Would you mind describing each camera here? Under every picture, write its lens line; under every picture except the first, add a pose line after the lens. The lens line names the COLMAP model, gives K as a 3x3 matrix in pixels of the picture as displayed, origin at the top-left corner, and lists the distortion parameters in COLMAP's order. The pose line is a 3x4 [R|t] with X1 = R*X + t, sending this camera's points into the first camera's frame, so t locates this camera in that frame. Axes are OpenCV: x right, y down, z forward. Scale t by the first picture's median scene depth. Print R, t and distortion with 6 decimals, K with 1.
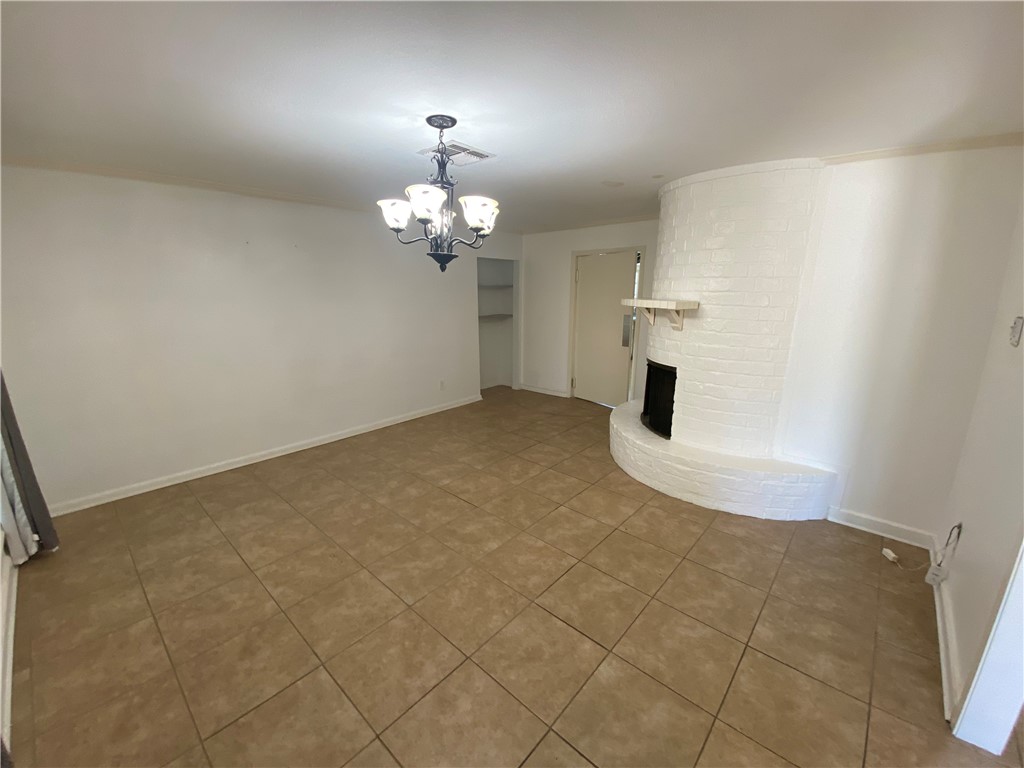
lens RADIAL K [[412.7, 0, 504.3], [0, 412.7, 381.6], [0, 0, 1]] dist [0.031658, -0.022661]
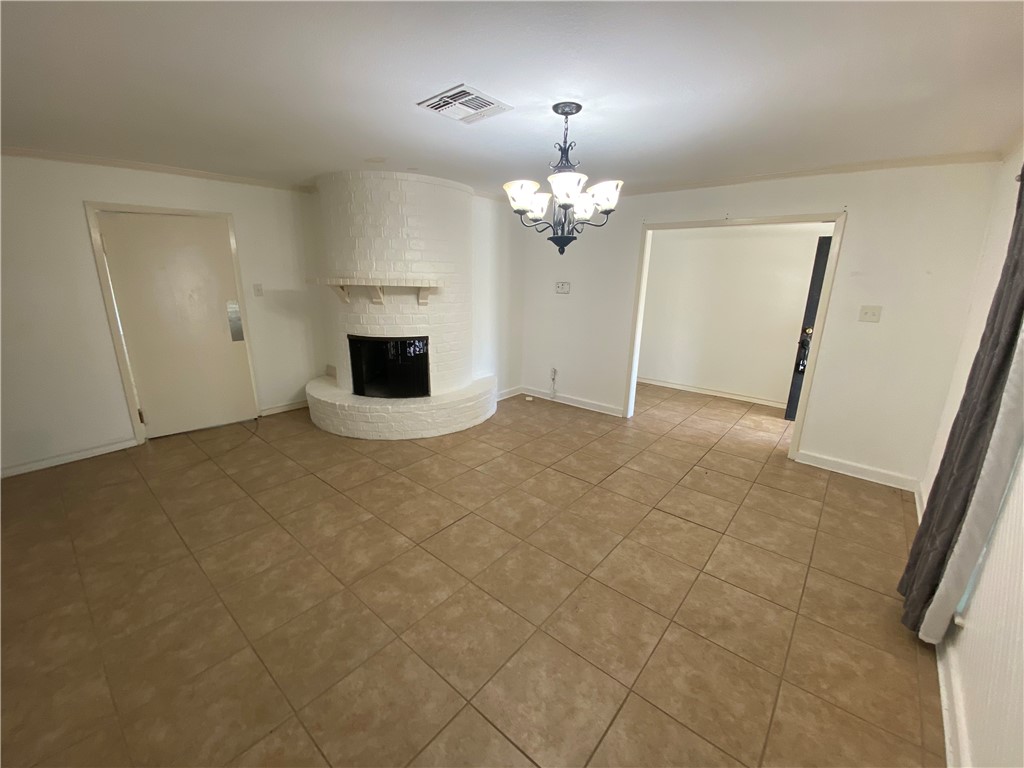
lens RADIAL K [[415.4, 0, 512.7], [0, 415.4, 382.3], [0, 0, 1]] dist [0.033996, -0.027069]
pose [[-0.041768, -0.256431, 0.965660, -1.000630], [0.212875, 0.942027, 0.259363, -0.209467], [-0.976186, 0.216398, 0.015241, 0.948235]]
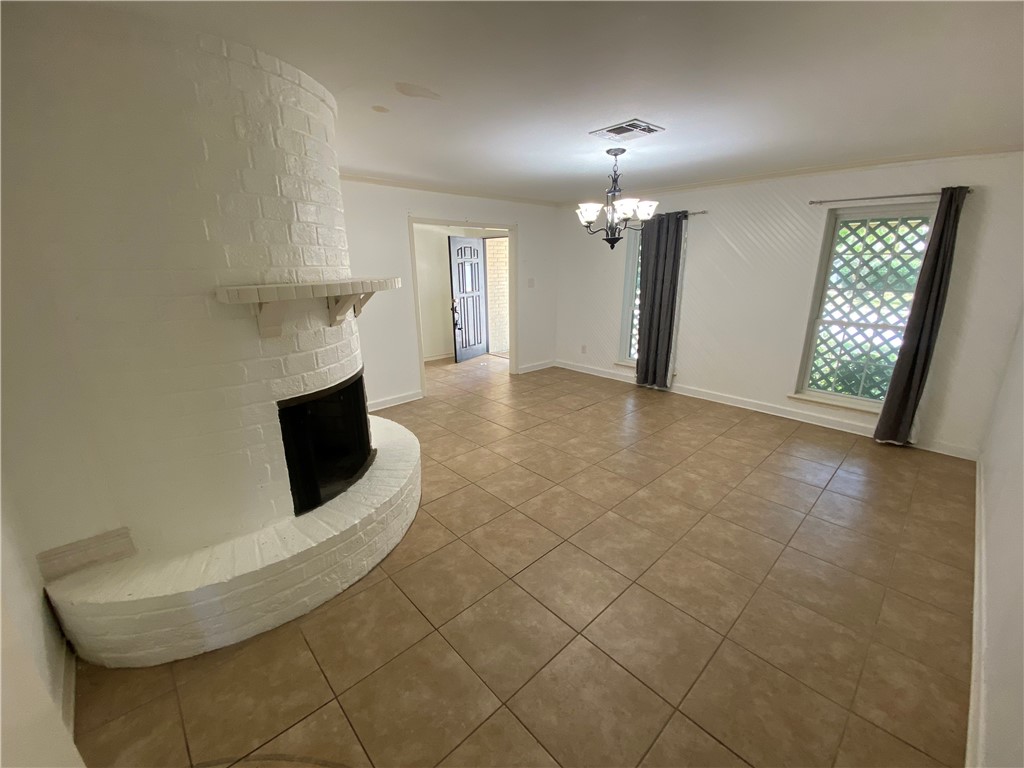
lens RADIAL K [[408.8, 0, 508.3], [0, 408.8, 380.1], [0, 0, 1]] dist [0.014453, -0.021592]
pose [[-0.996763, -0.012970, 0.079338, 0.087403], [0.027078, 0.875066, 0.483245, -0.475118], [-0.075693, 0.483829, -0.871883, 2.097538]]
